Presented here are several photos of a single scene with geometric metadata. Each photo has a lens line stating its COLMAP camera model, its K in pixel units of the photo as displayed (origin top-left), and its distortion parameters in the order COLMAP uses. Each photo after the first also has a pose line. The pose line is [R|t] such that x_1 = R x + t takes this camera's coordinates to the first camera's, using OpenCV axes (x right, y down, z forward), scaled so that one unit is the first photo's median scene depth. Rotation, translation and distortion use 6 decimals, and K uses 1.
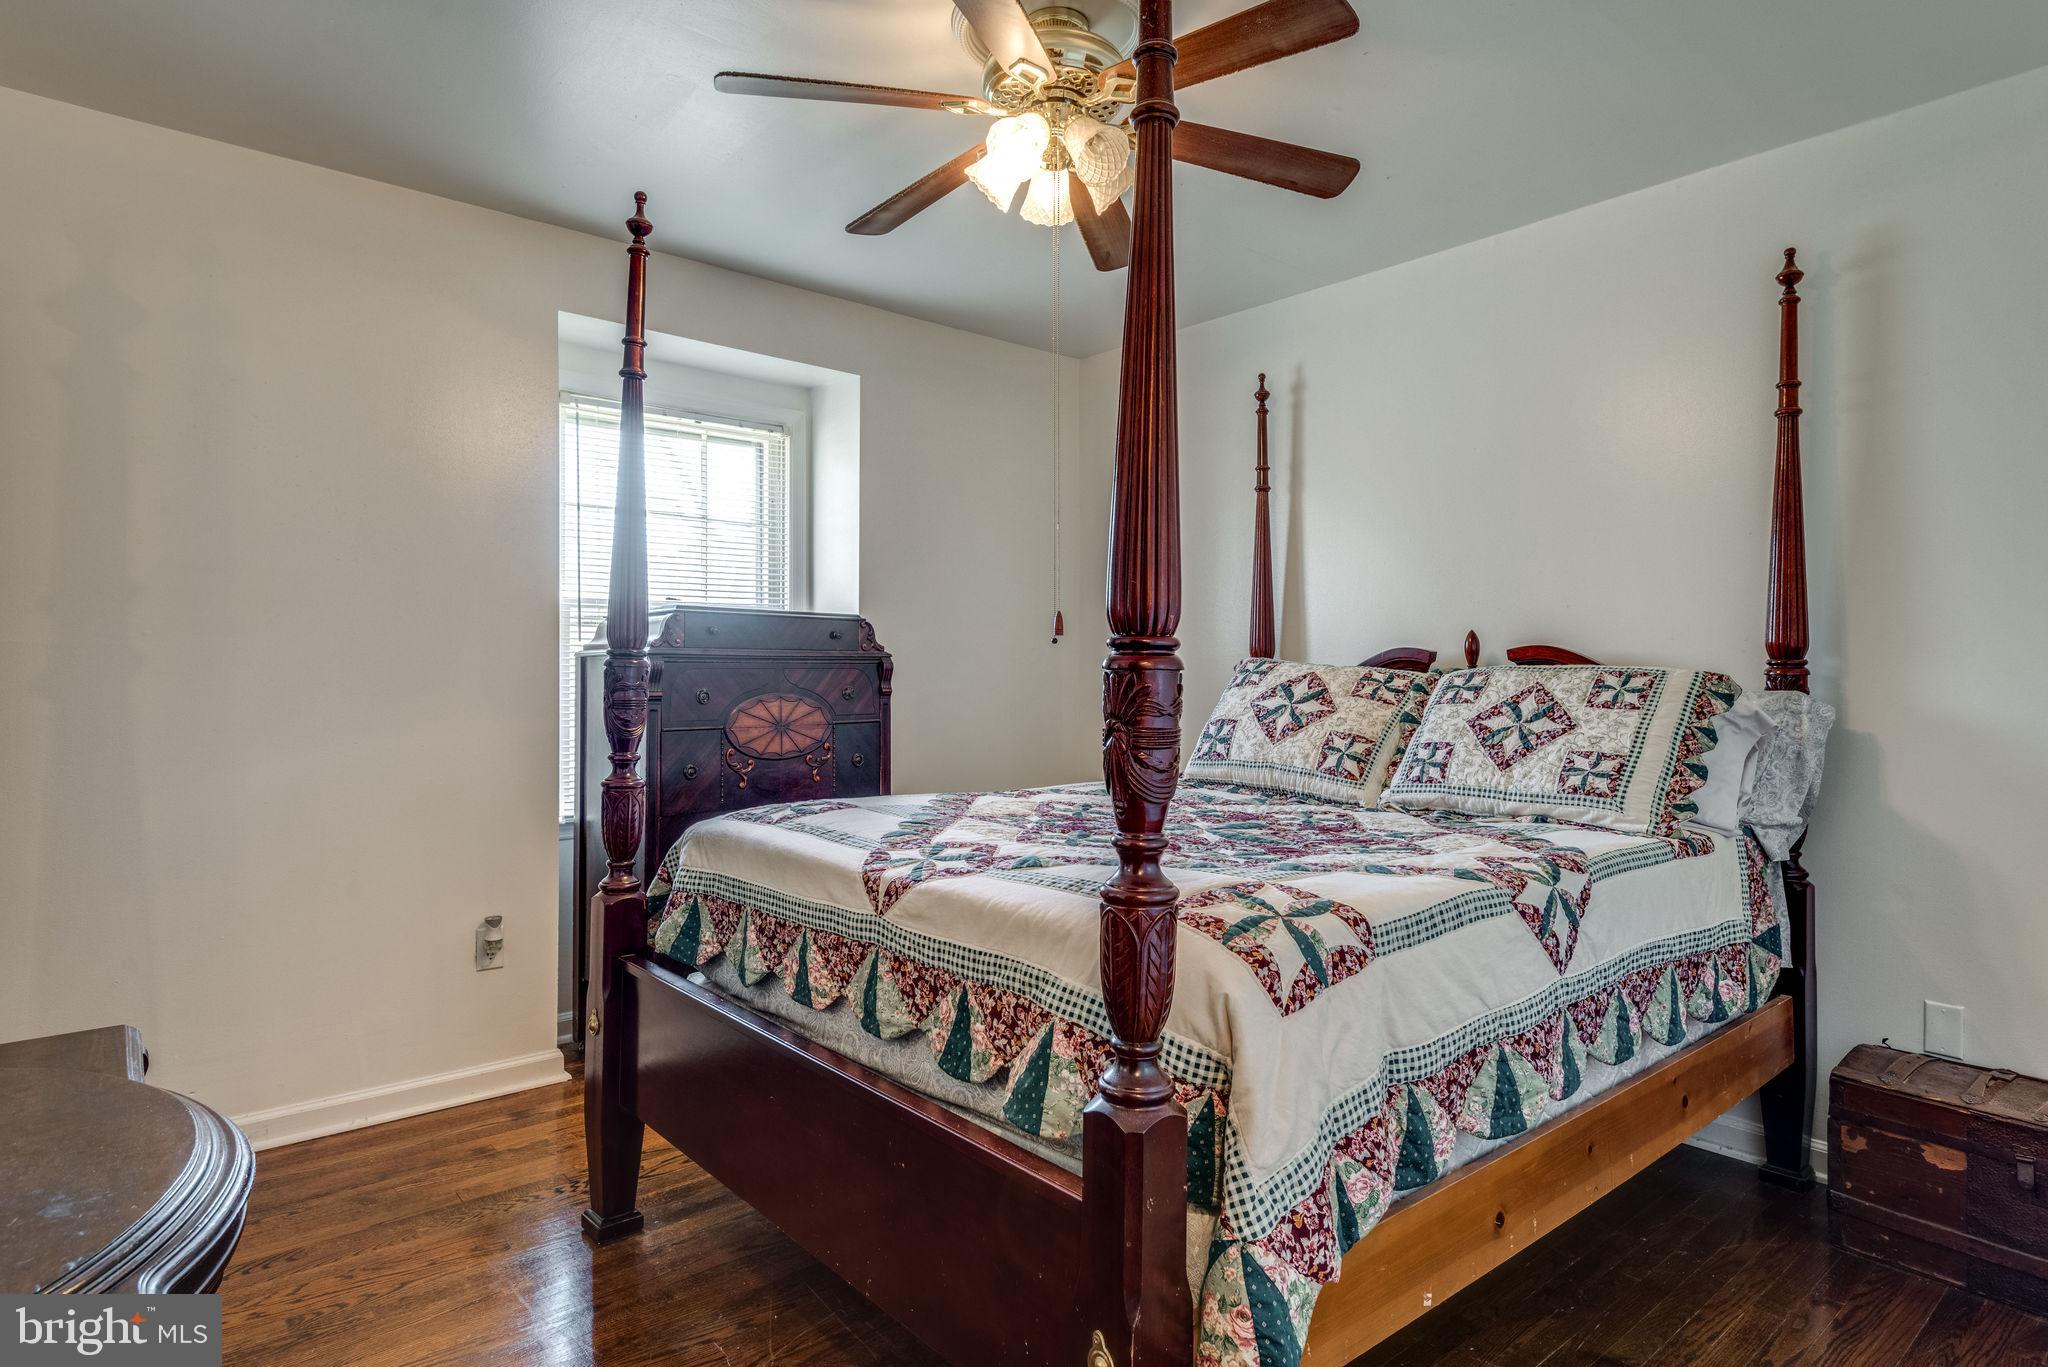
lens RADIAL K [[1142.2, 0, 1035.5], [0, 1142.2, 682.6], [0, 0, 1]] dist [0.042668, -0.027129]
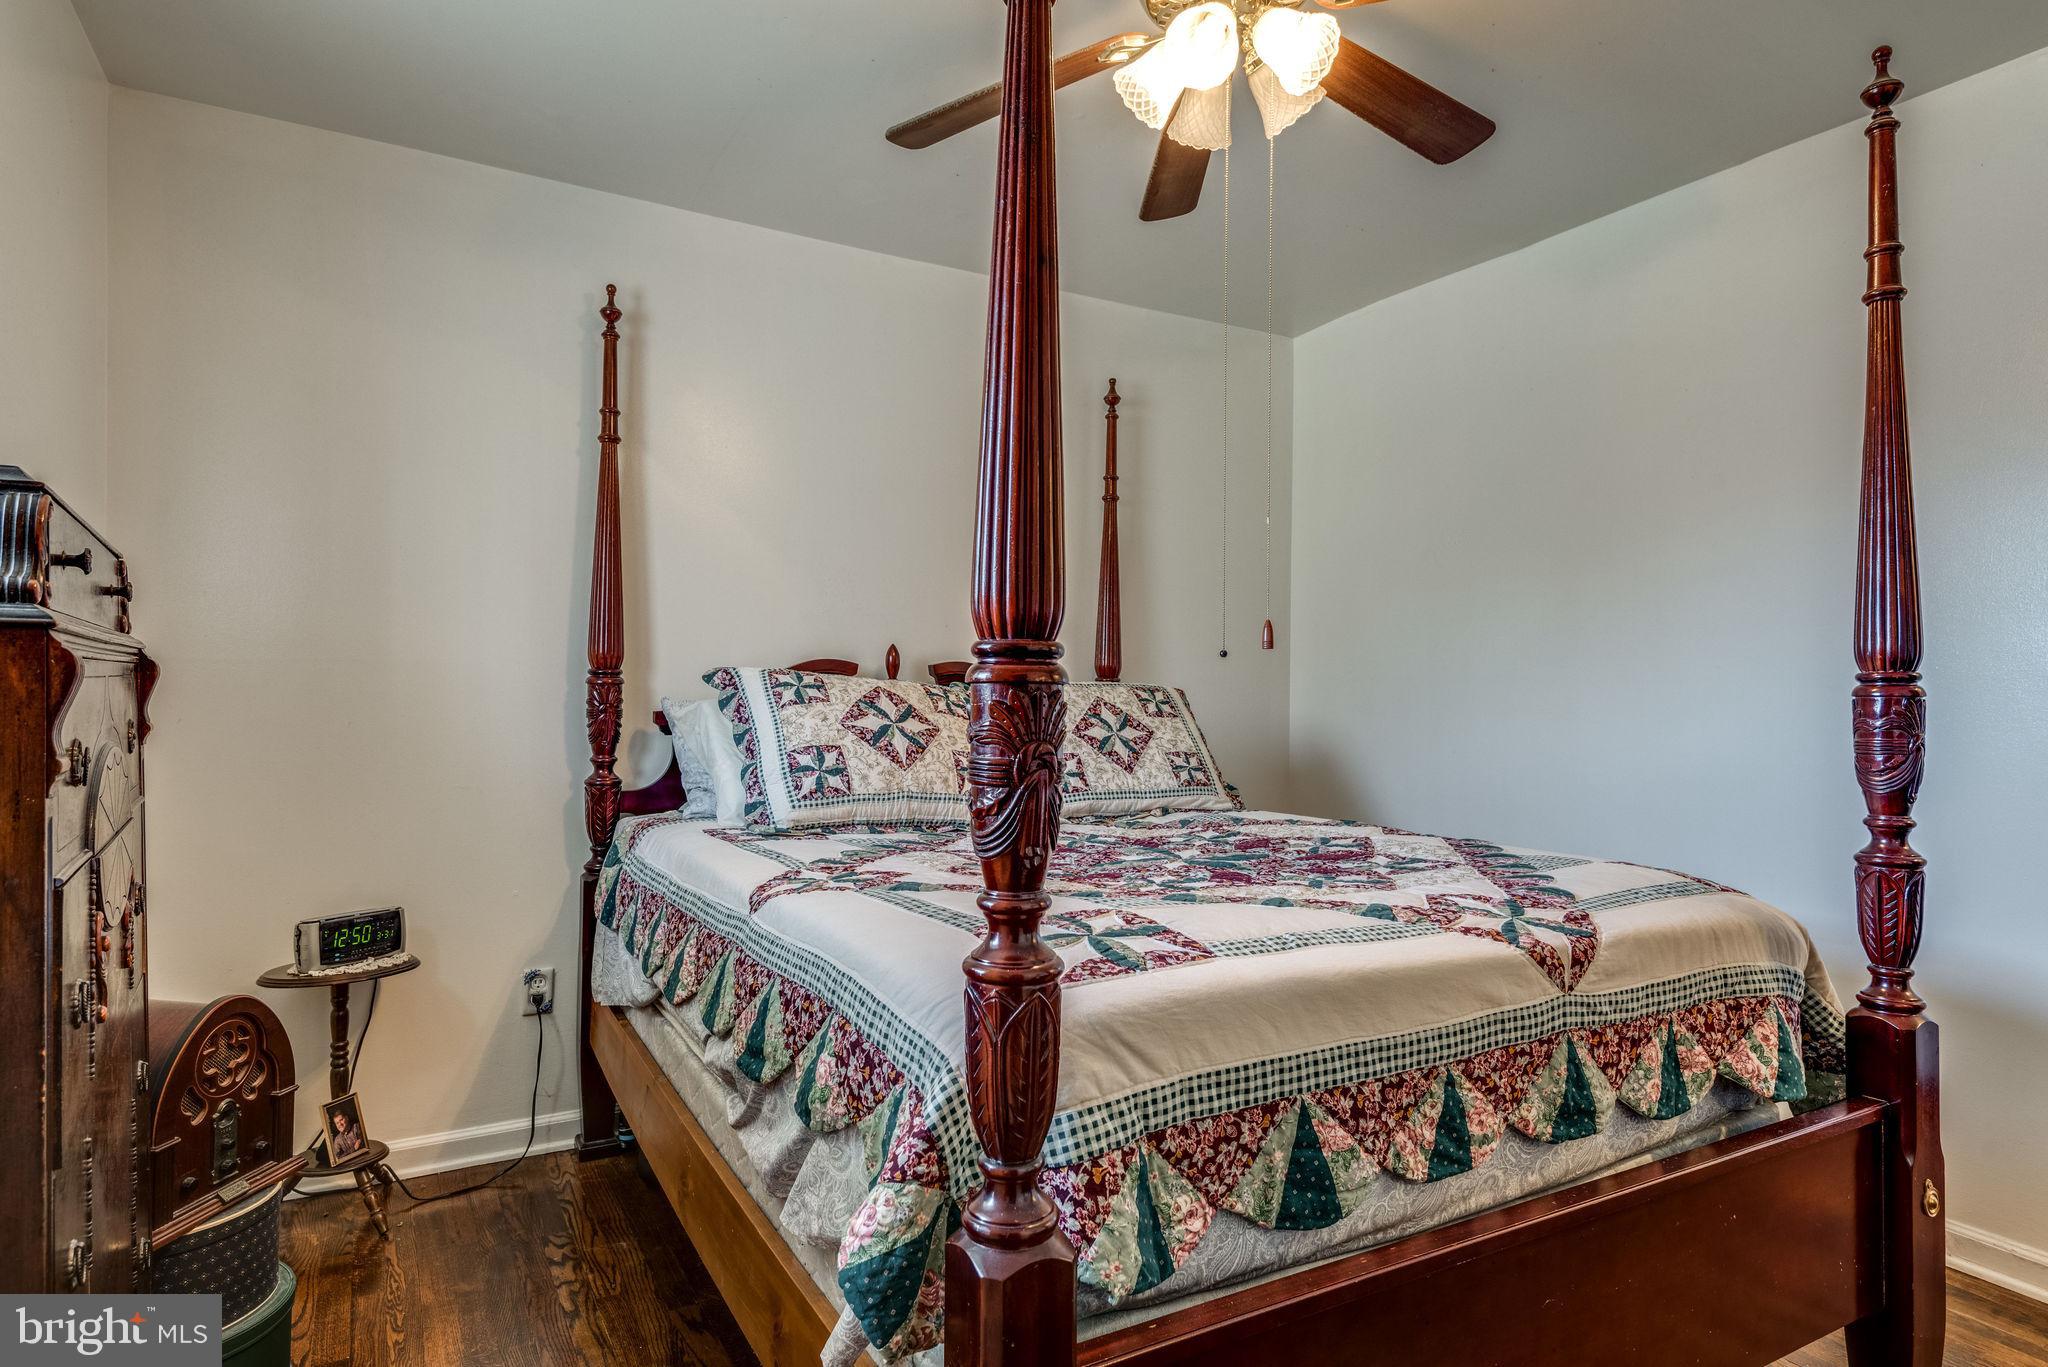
lens RADIAL K [[1174.9, 0, 1024.0], [0, 1174.9, 683.5], [0, 0, 1]] dist [0.001999, -0.000059]
pose [[0.191731, -0.002389, 0.981445, -0.780706], [0.001602, 0.999996, 0.002121, -0.015406], [-0.981446, 0.001165, 0.191734, 0.919808]]
